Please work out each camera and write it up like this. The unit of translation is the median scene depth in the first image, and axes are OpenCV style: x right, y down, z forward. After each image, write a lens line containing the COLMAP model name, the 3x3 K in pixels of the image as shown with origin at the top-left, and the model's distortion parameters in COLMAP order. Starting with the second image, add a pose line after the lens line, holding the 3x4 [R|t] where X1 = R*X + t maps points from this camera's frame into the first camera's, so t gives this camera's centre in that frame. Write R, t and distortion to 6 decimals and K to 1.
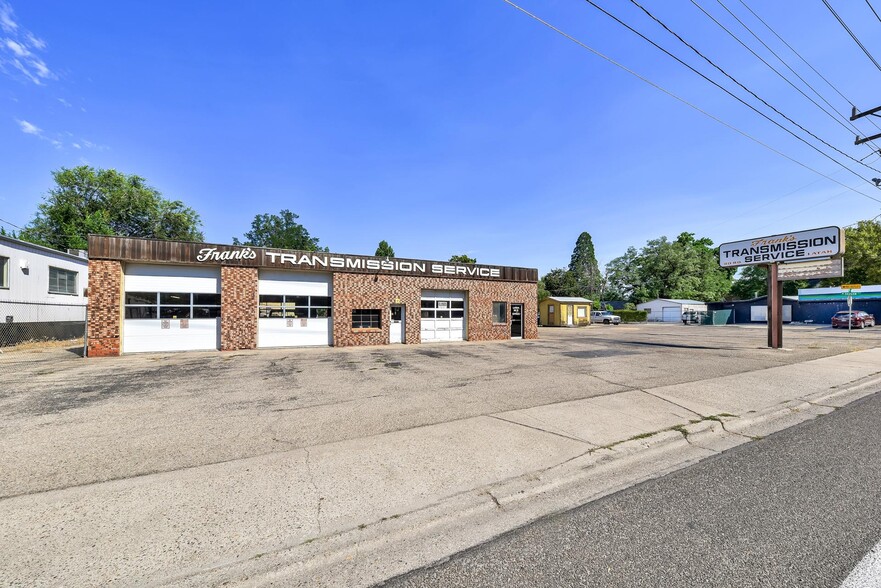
lens RADIAL K [[329.2, 0, 453.0], [0, 329.2, 312.3], [0, 0, 1]] dist [0.006592, 0.000037]
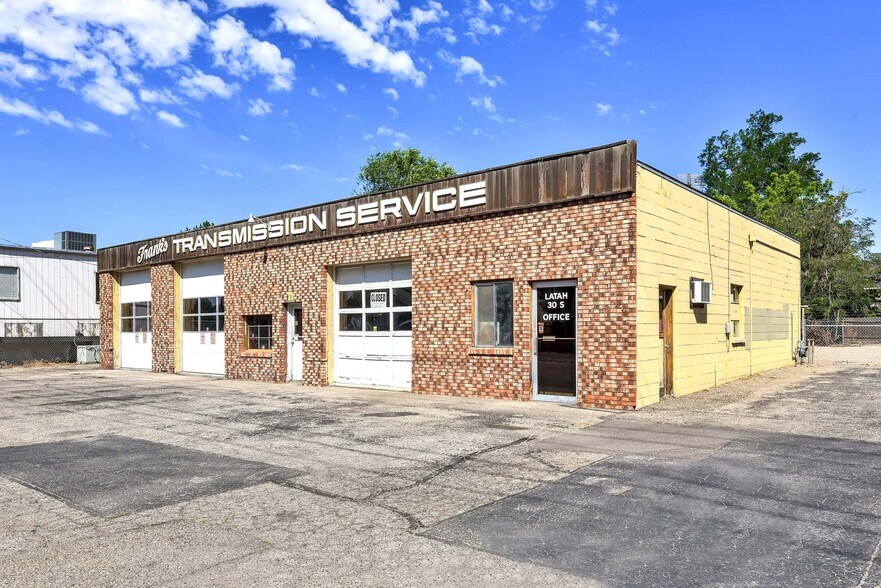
lens RADIAL K [[651.2, 0, 464.7], [0, 651.2, 333.7], [0, 0, 1]] dist [-0.002531, 0.000747]
pose [[0.407468, 0.002741, -0.913216, 0.825220], [0.015279, 0.999835, 0.009818, 0.015477], [0.913092, -0.017954, 0.407358, 0.828250]]
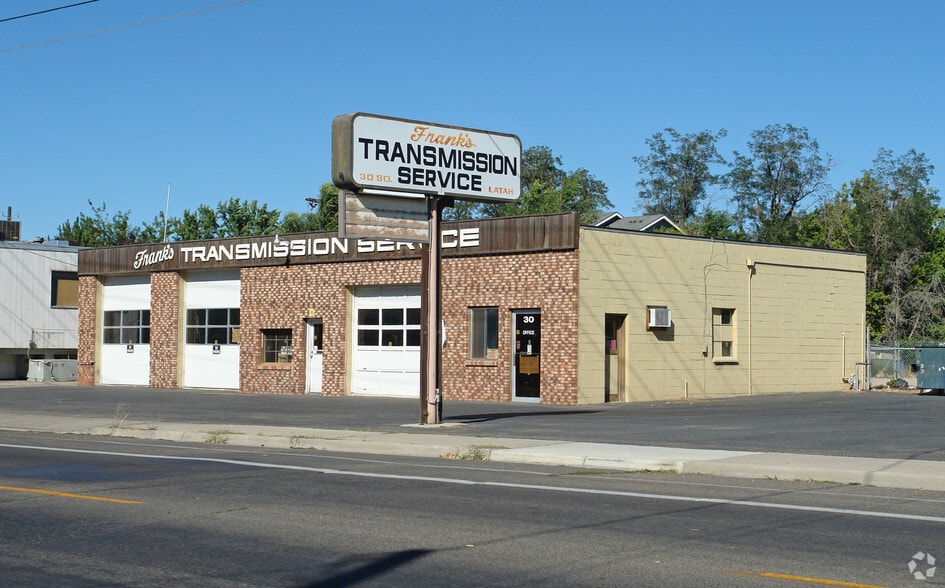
lens RADIAL K [[1613.4, 0, 472.5], [0, 1613.4, 294.0], [0, 0, 1]] dist [-0.017194, 0.013841]
pose [[0.331056, -0.029961, -0.943135, 2.326933], [0.000600, 0.999502, -0.031541, 0.017202], [0.943611, 0.009876, 0.330909, 0.382668]]
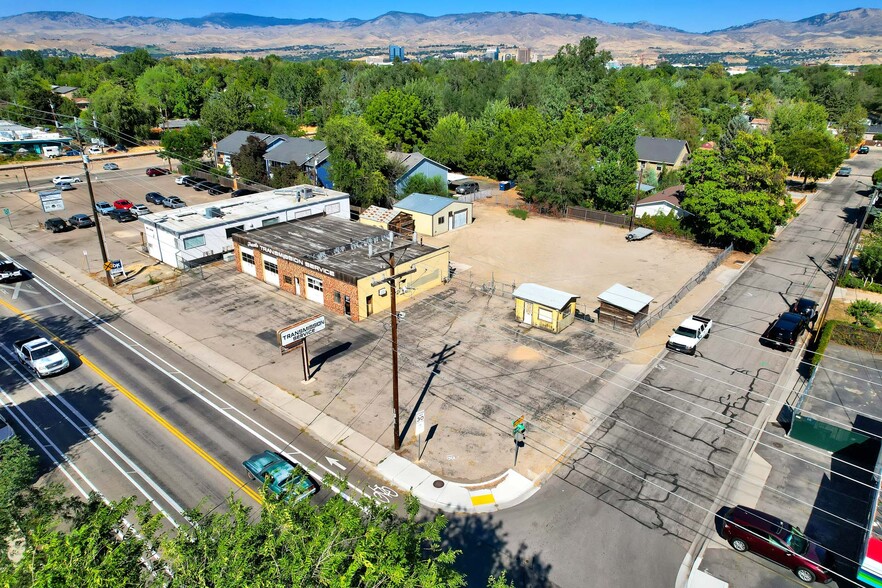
lens RADIAL K [[597.2, 0, 458.7], [0, 597.2, 294.7], [0, 0, 1]] dist [-0.038907, -0.000108]
pose [[0.398331, 0.357079, -0.844883, 3.252404], [-0.005586, 0.922040, 0.387055, -1.307261], [0.917225, -0.149456, 0.369271, 0.552441]]
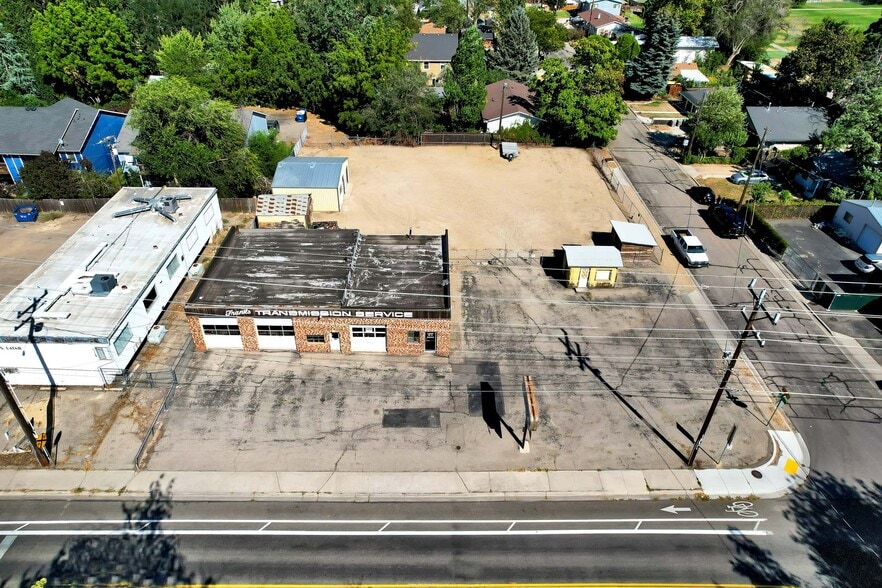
lens RADIAL K [[597.2, 0, 458.7], [0, 597.2, 294.7], [0, 0, 1]] dist [-0.038907, -0.000108]
pose [[0.899336, 0.274511, -0.340351, 1.251865], [-0.028055, 0.812996, 0.581594, -1.796392], [0.436358, -0.513500, 0.738857, -0.716390]]
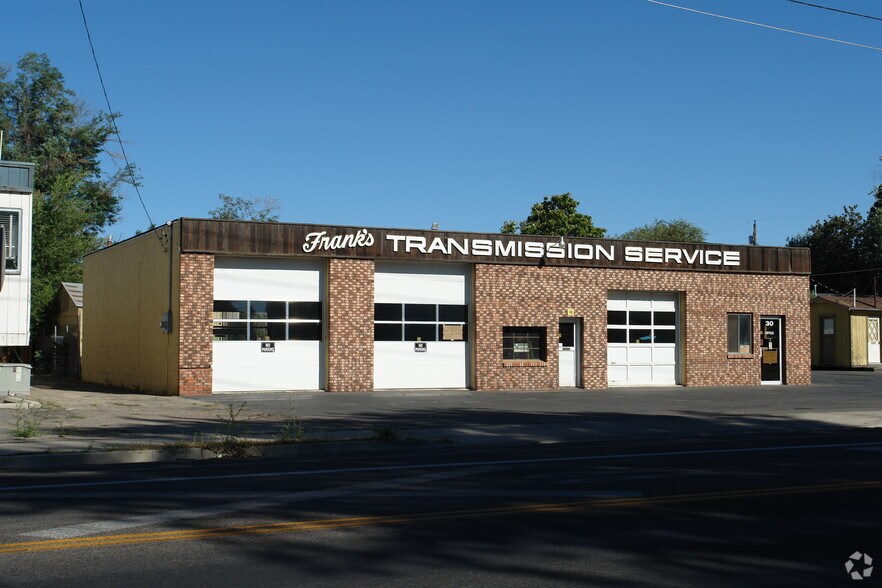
lens RADIAL K [[1102.4, 0, 441.0], [0, 1102.4, 294.0], [0, 0, 1]] dist [0.009454, 0.019649]
pose [[0.999905, -0.000518, -0.013752, -0.361146], [-0.000062, 0.999113, -0.042115, 0.014086], [0.013762, 0.042112, 0.999018, -0.890836]]
